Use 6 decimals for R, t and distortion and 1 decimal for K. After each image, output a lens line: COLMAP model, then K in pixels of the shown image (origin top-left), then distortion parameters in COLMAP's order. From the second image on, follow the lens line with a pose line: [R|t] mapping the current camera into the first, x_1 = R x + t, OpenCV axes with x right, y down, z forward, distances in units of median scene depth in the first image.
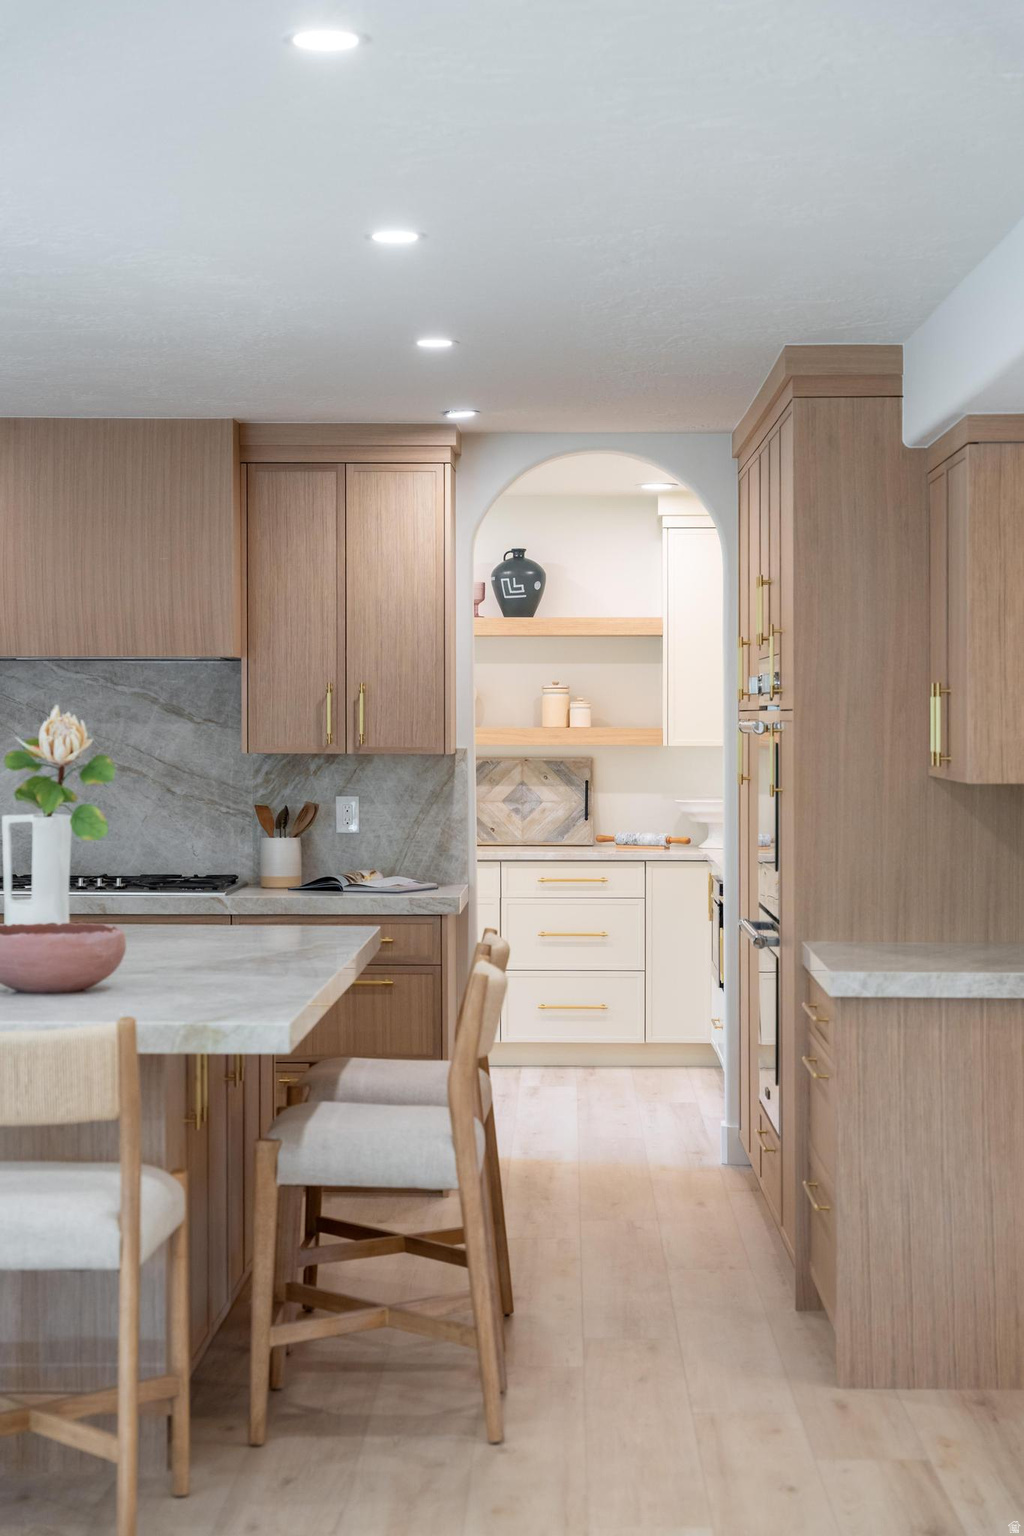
lens RADIAL K [[2624.8, 0, 512.0], [0, 2624.8, 768.0], [0, 0, 1]] dist [-0.003499, -0.002419]
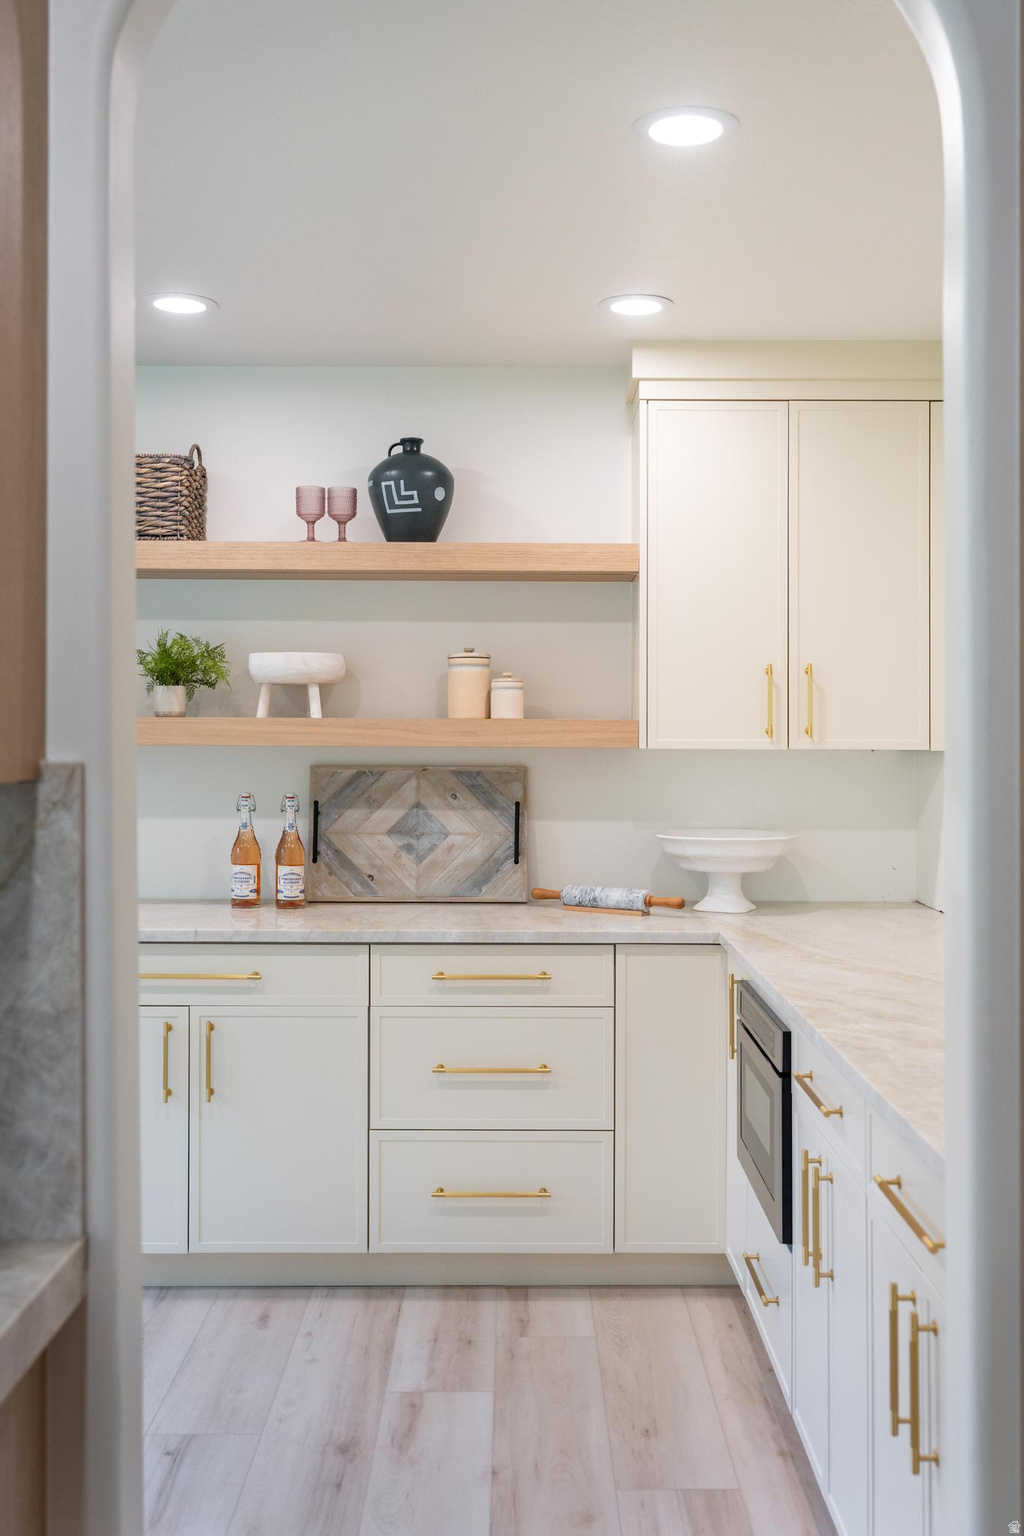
lens RADIAL K [[1518.0, 0, 512.0], [0, 1518.0, 768.0], [0, 0, 1]] dist [0.007474, 0.004616]
pose [[0.999804, 0.002728, 0.019594, 0.026400], [-0.002866, 0.999971, 0.007064, -0.008192], [-0.019574, -0.007119, 0.999783, 0.834246]]
